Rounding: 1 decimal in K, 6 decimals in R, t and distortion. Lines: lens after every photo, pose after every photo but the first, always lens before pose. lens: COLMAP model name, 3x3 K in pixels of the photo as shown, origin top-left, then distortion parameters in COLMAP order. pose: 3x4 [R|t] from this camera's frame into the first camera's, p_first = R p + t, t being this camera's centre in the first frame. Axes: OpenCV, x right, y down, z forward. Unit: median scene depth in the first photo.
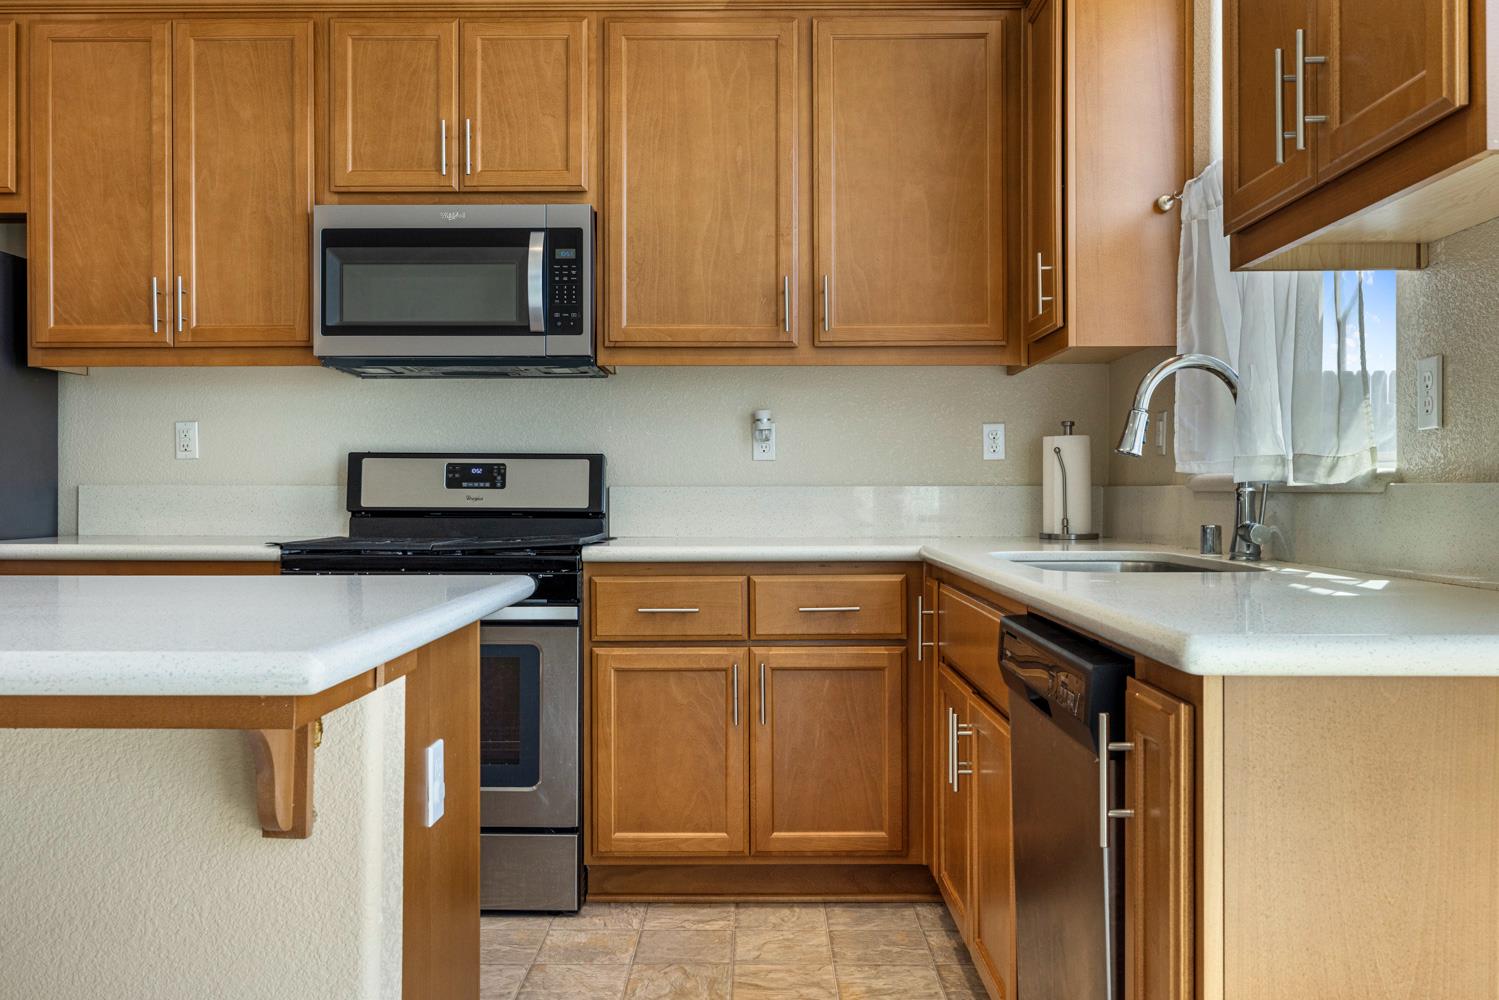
lens RADIAL K [[1312.2, 0, 748.8], [0, 1312.2, 493.3], [0, 0, 1]] dist [-0.000647, 0.000599]
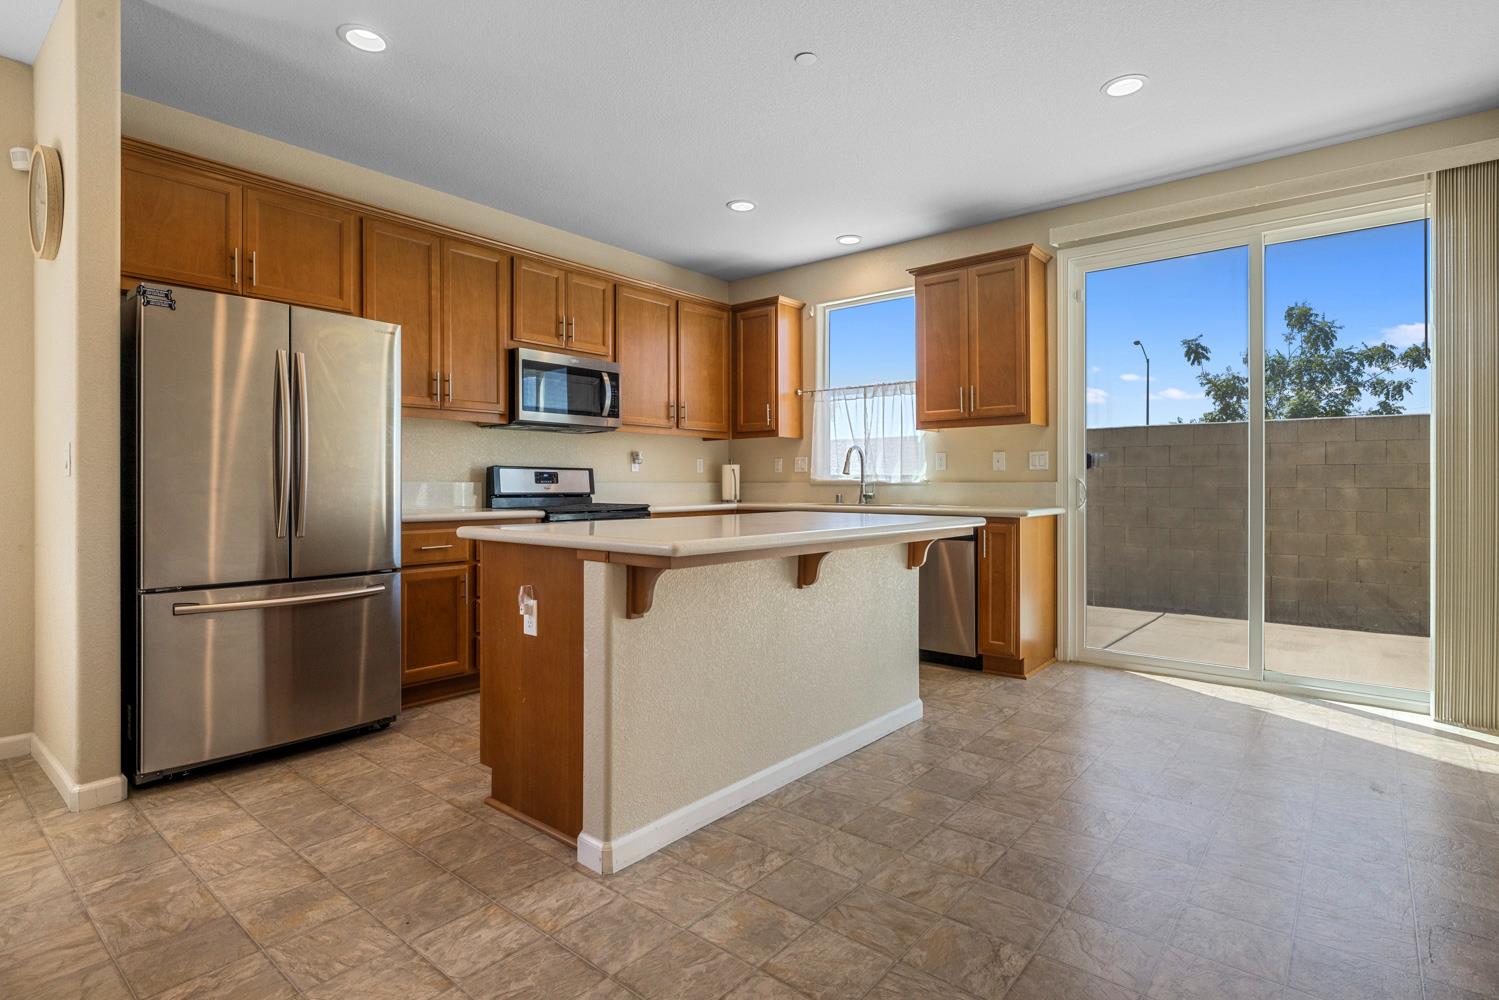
lens RADIAL K [[744.0, 0, 750.3], [0, 744.0, 486.7], [0, 0, 1]] dist [-0.001810, -0.000008]
pose [[0.638140, -0.003309, 0.769913, -0.986425], [0.000303, 0.999992, 0.004047, -0.003545], [-0.769920, -0.002349, 0.638136, -0.035517]]
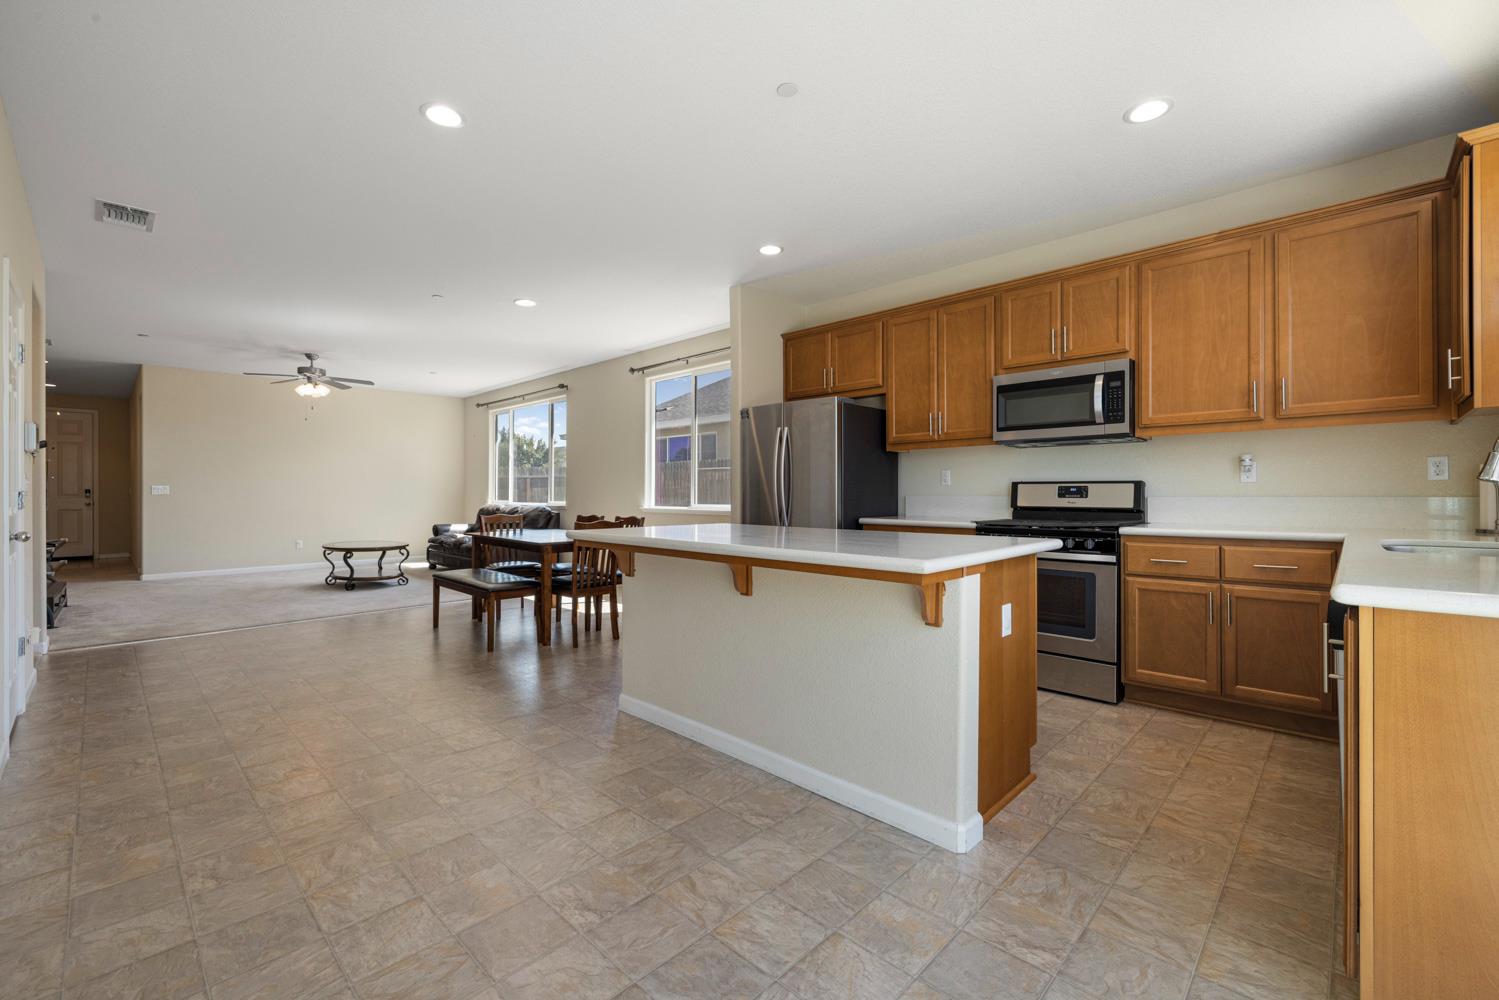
lens RADIAL K [[623.6, 0, 738.4], [0, 623.6, 497.0], [0, 0, 1]] dist [-0.011837, 0.000180]
pose [[0.713517, 0.002004, -0.700635, 0.117301], [0.000117, 0.999996, 0.002980, -0.008525], [0.700638, -0.002208, 0.713514, -0.102369]]
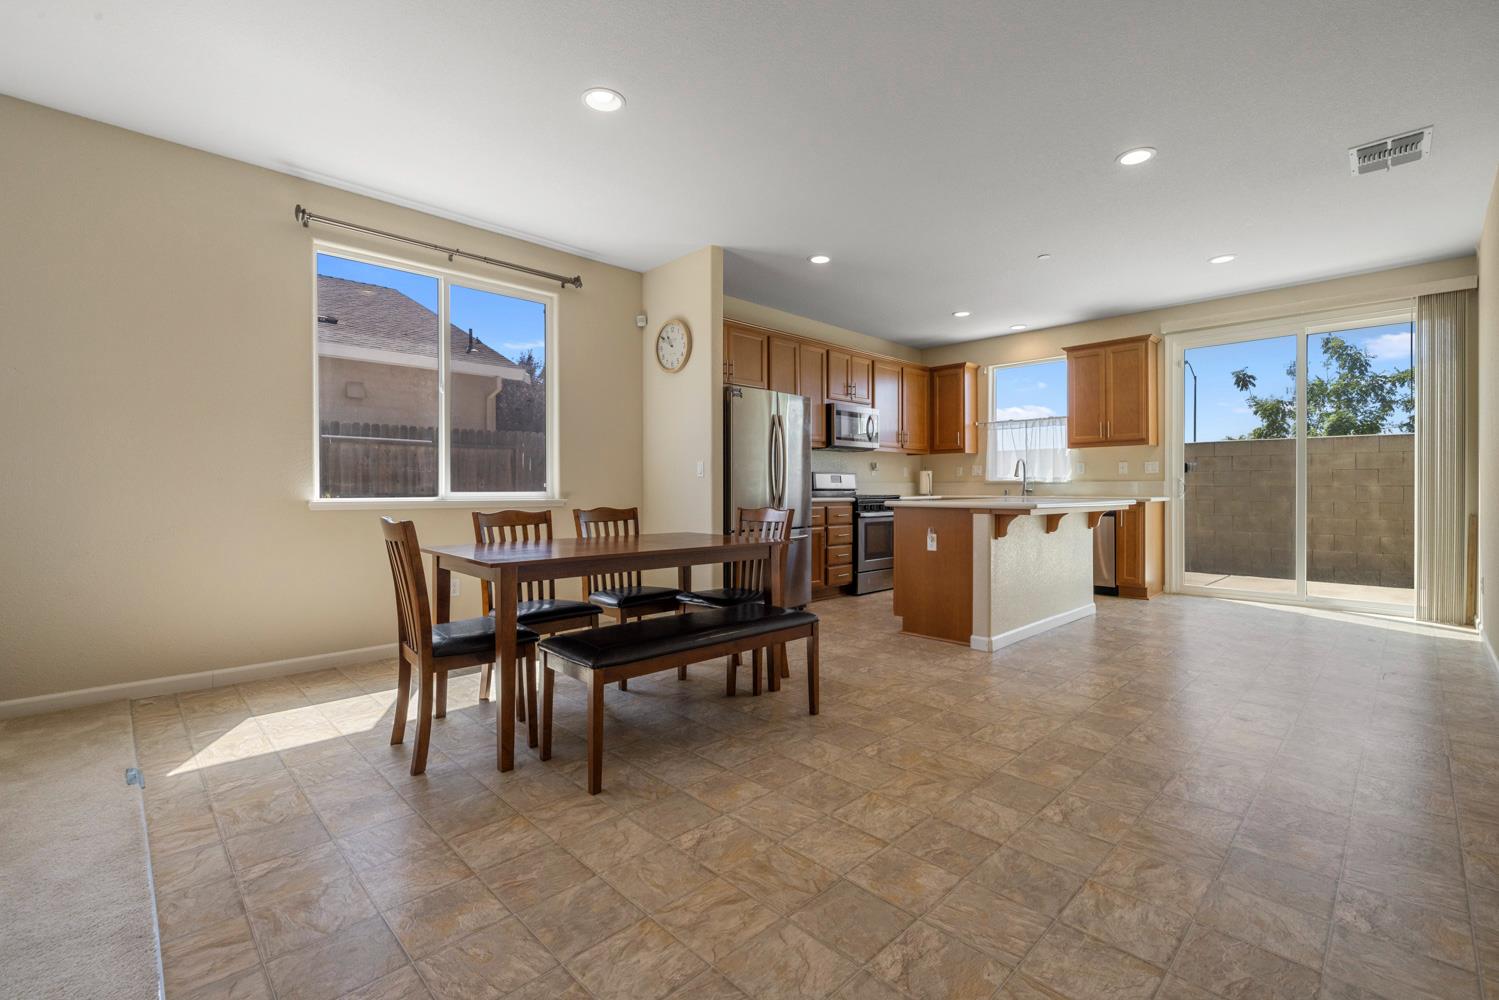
lens RADIAL K [[649.8, 0, 744.9], [0, 649.8, 491.5], [0, 0, 1]] dist [0.002708, 0.000224]
pose [[0.716121, -0.004310, 0.697963, -1.713136], [0.001929, 0.999989, 0.004197, 0.013187], [-0.697973, -0.001659, 0.716122, -0.097452]]
